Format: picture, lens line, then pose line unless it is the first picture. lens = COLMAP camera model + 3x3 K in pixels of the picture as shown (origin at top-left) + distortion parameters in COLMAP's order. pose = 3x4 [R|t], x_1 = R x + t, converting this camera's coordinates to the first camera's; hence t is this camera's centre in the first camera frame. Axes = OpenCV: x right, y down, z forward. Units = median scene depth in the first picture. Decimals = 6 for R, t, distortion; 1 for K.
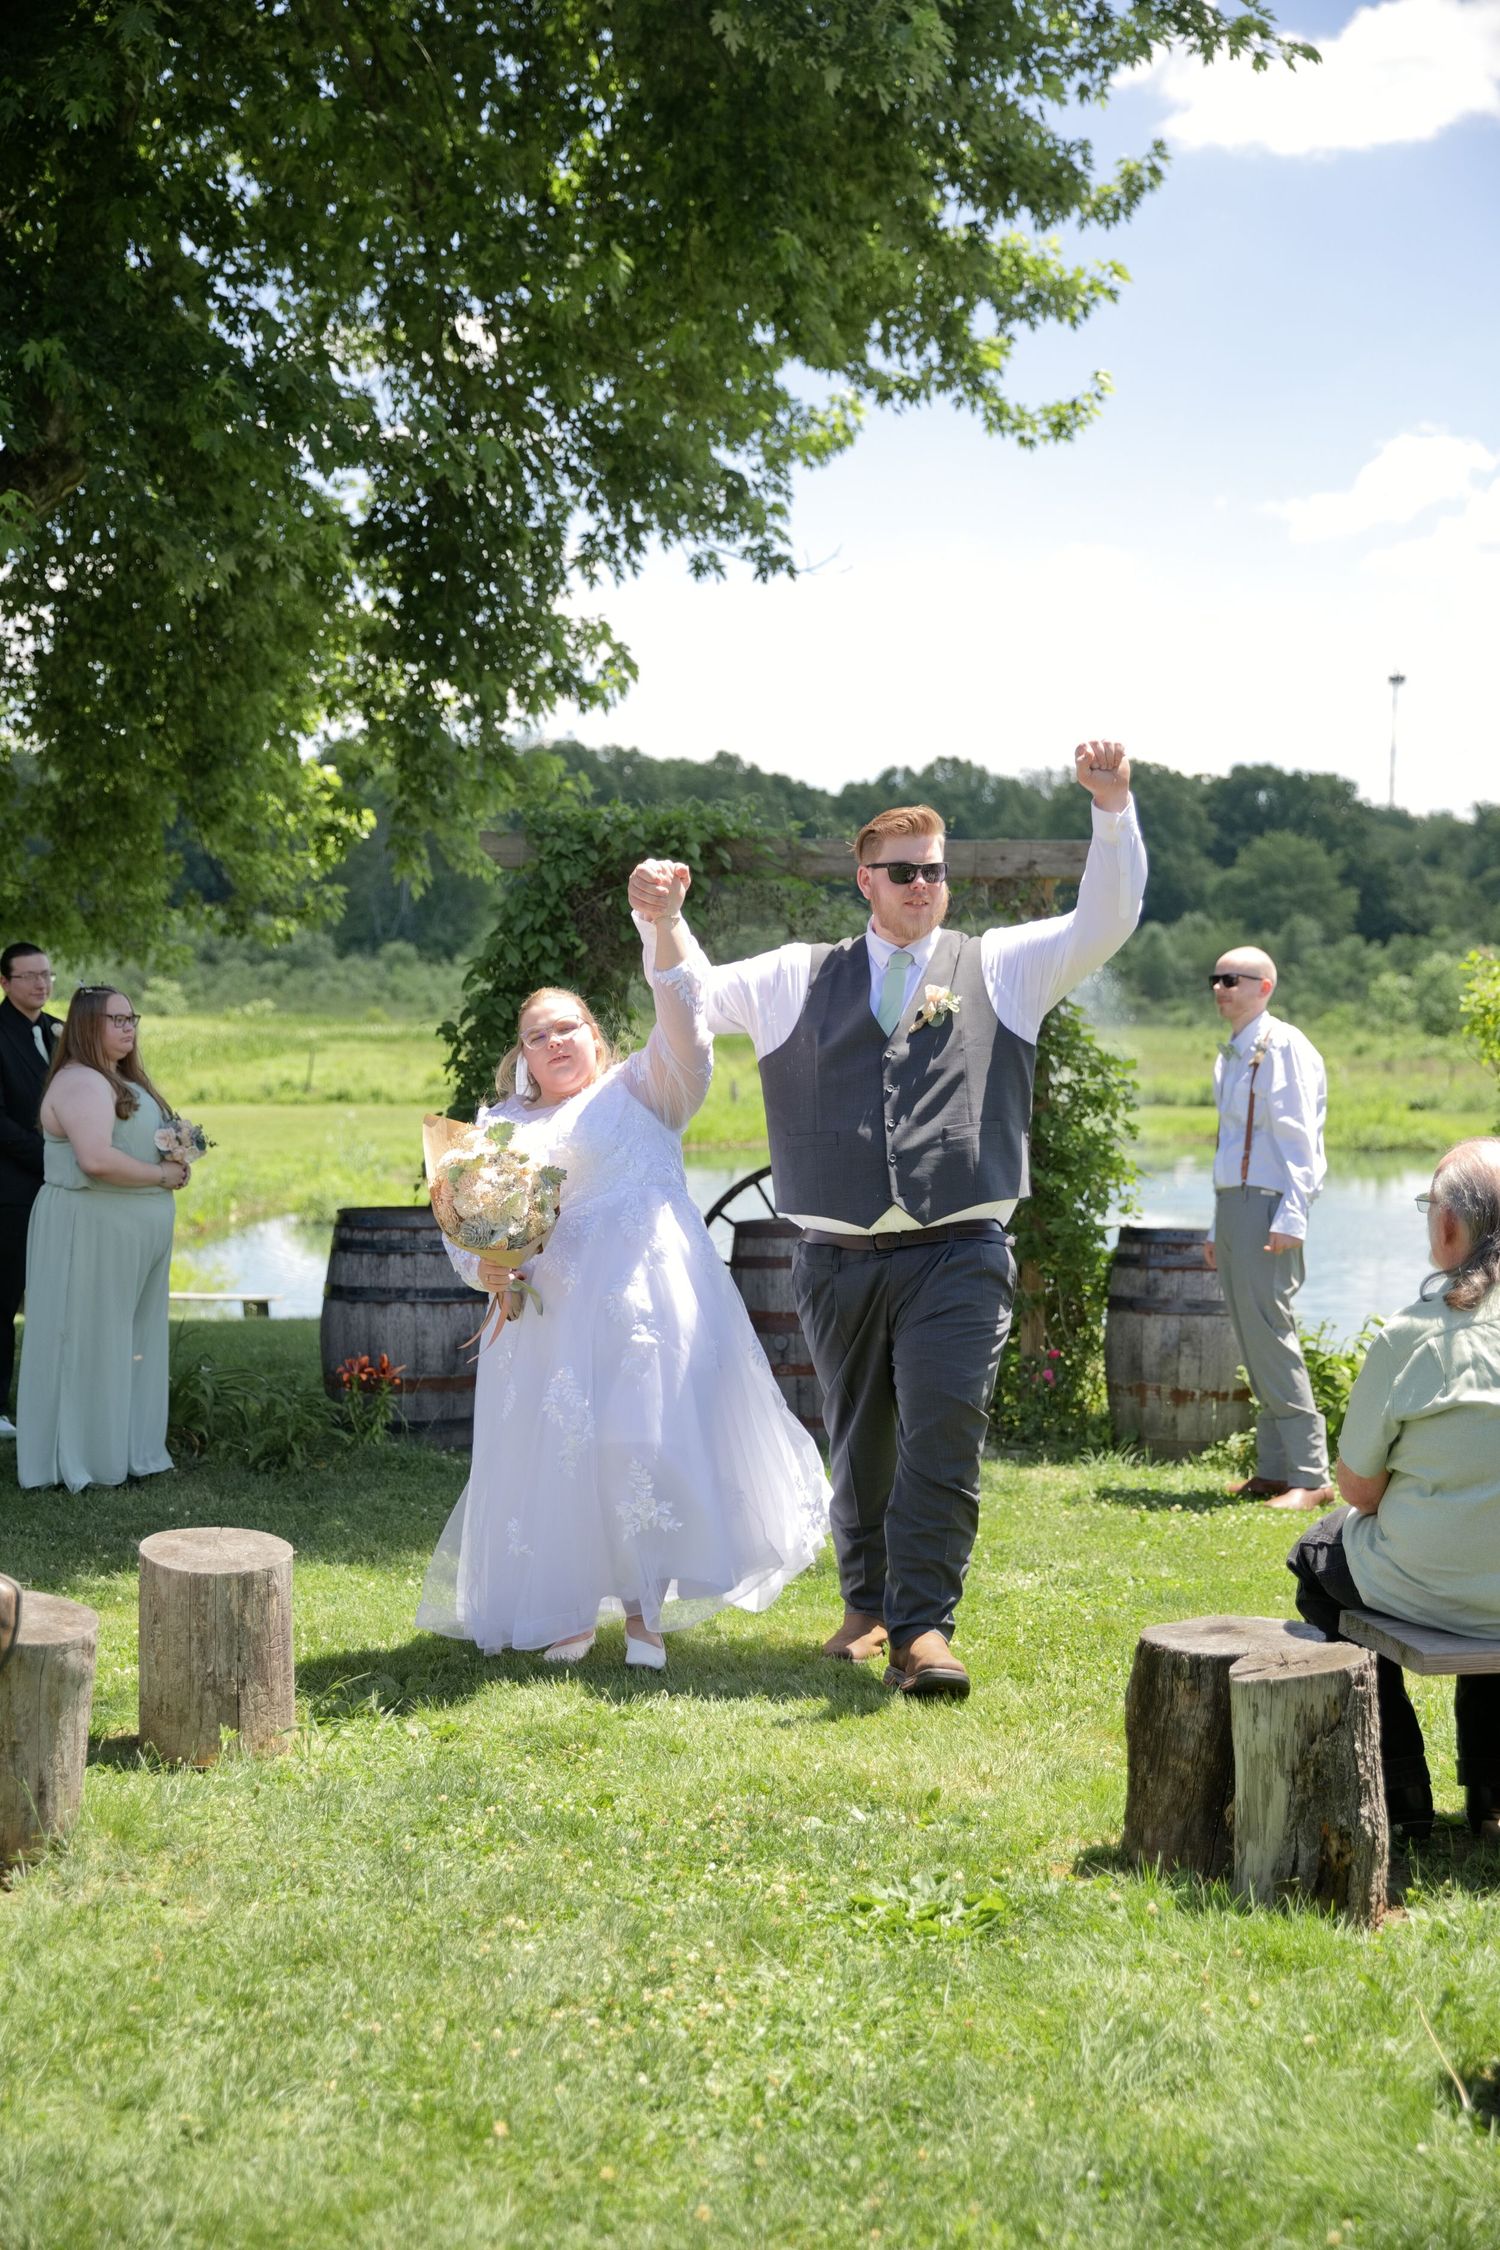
lens RADIAL K [[2890.2, 0, 750.0], [0, 2890.2, 1125.0], [0, 0, 1]] dist [0.009390, 0.008545]
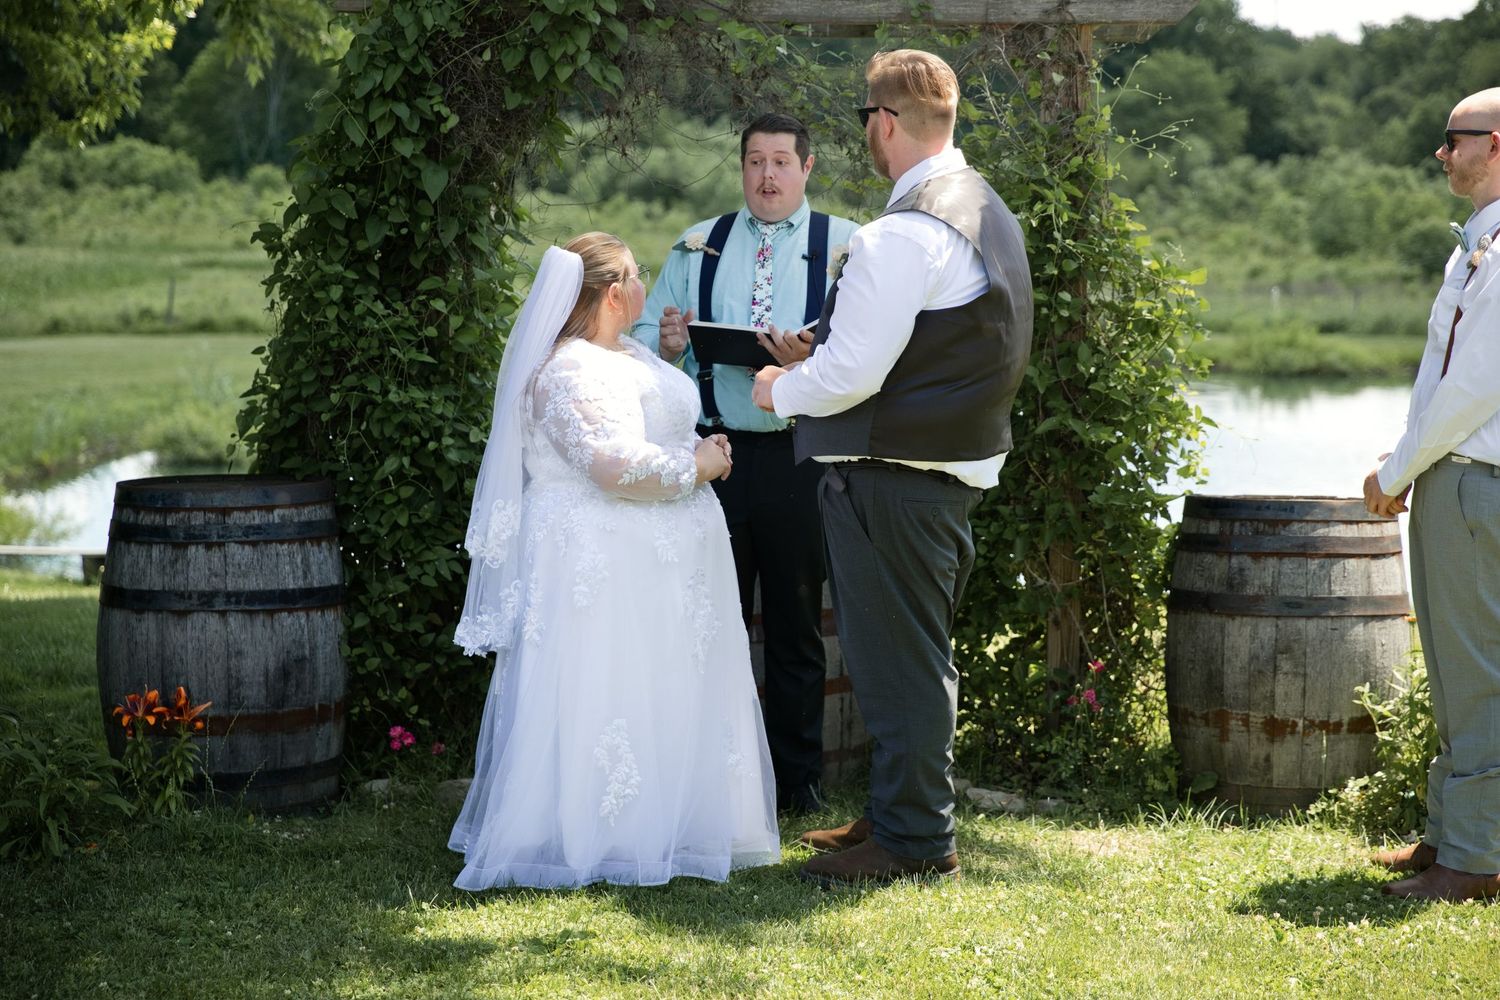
lens RADIAL K [[2932.2, 0, 819.1], [0, 2932.2, 502.7], [0, 0, 1]] dist [-0.037686, 0.278492]
pose [[0.997953, -0.010260, 0.063131, -0.013265], [0.007000, 0.998641, 0.051646, -0.002603], [-0.063575, -0.051098, 0.996668, 0.256121]]
